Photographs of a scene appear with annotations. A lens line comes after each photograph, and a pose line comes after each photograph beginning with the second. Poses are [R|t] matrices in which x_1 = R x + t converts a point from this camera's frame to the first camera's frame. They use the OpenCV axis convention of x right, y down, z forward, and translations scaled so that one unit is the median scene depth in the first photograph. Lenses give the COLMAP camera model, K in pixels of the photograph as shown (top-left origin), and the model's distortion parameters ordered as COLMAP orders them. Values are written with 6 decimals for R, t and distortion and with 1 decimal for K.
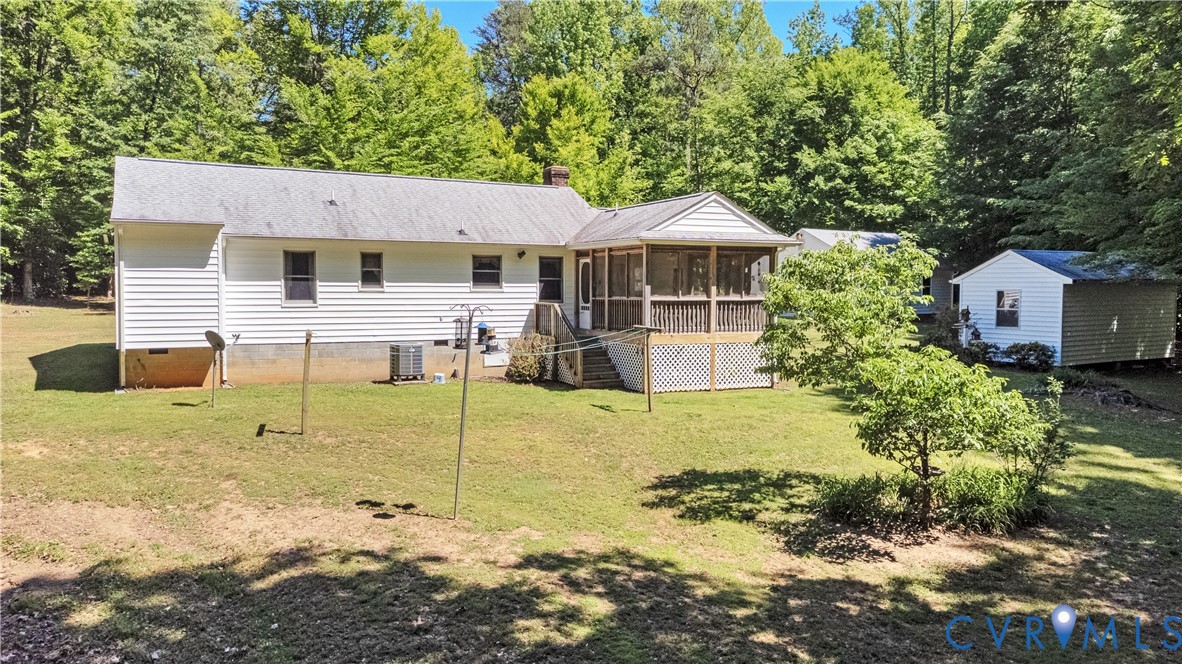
lens RADIAL K [[870.2, 0, 591.0], [0, 870.2, 332.0], [0, 0, 1]] dist [0.095637, -0.152199]
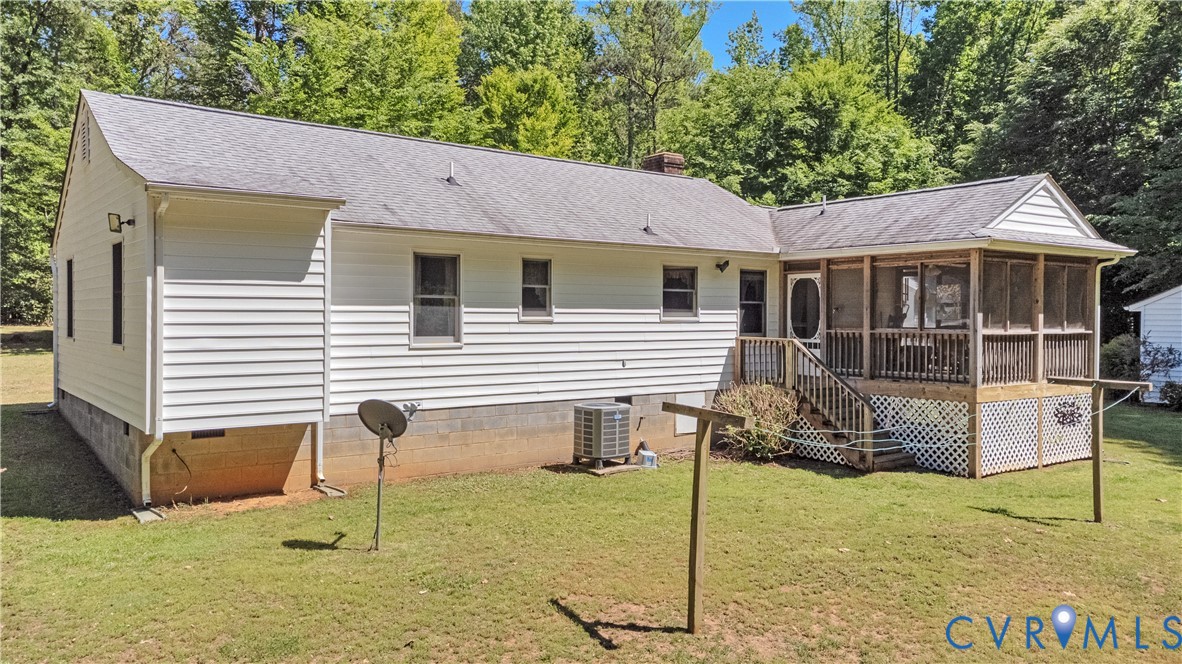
lens RADIAL K [[870.2, 0, 591.0], [0, 870.2, 332.0], [0, 0, 1]] dist [0.095637, -0.152199]
pose [[0.982490, -0.003461, 0.186285, -0.327764], [0.009615, 0.999437, -0.032142, -0.018818], [-0.186069, 0.033370, 0.981970, 0.385553]]
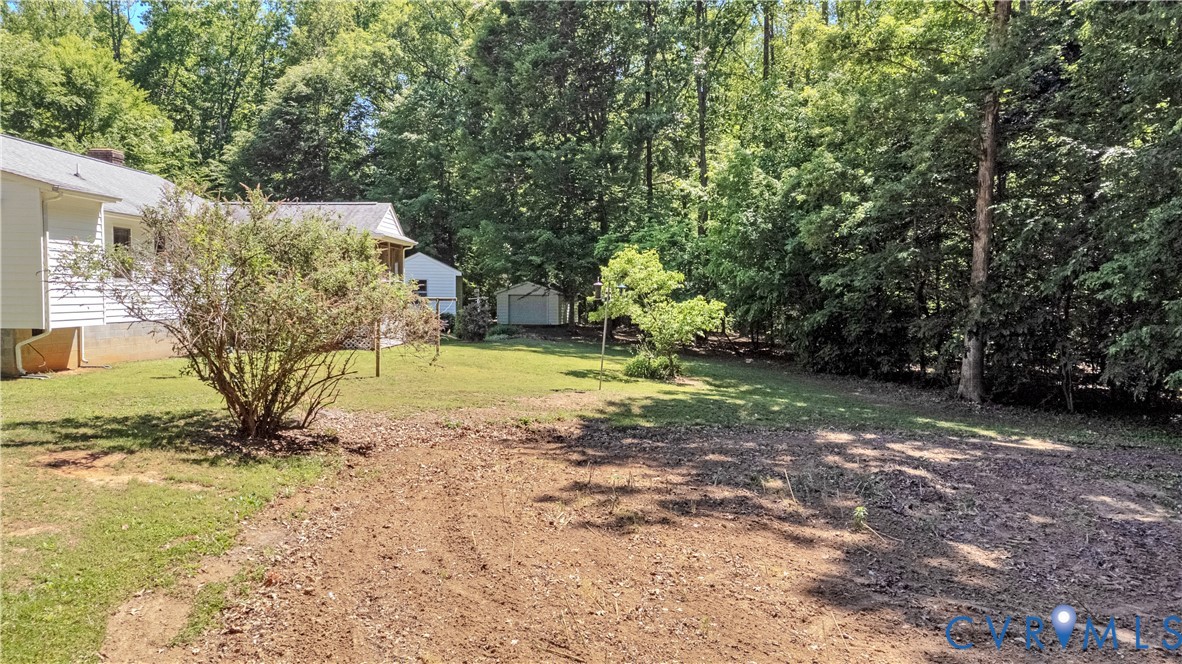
lens RADIAL K [[870.2, 0, 591.0], [0, 870.2, 332.0], [0, 0, 1]] dist [0.095637, -0.152199]
pose [[0.464437, -0.042943, 0.884564, -0.863716], [0.044270, 0.998701, 0.025240, 0.016560], [-0.884499, 0.027437, 0.465735, 0.110424]]
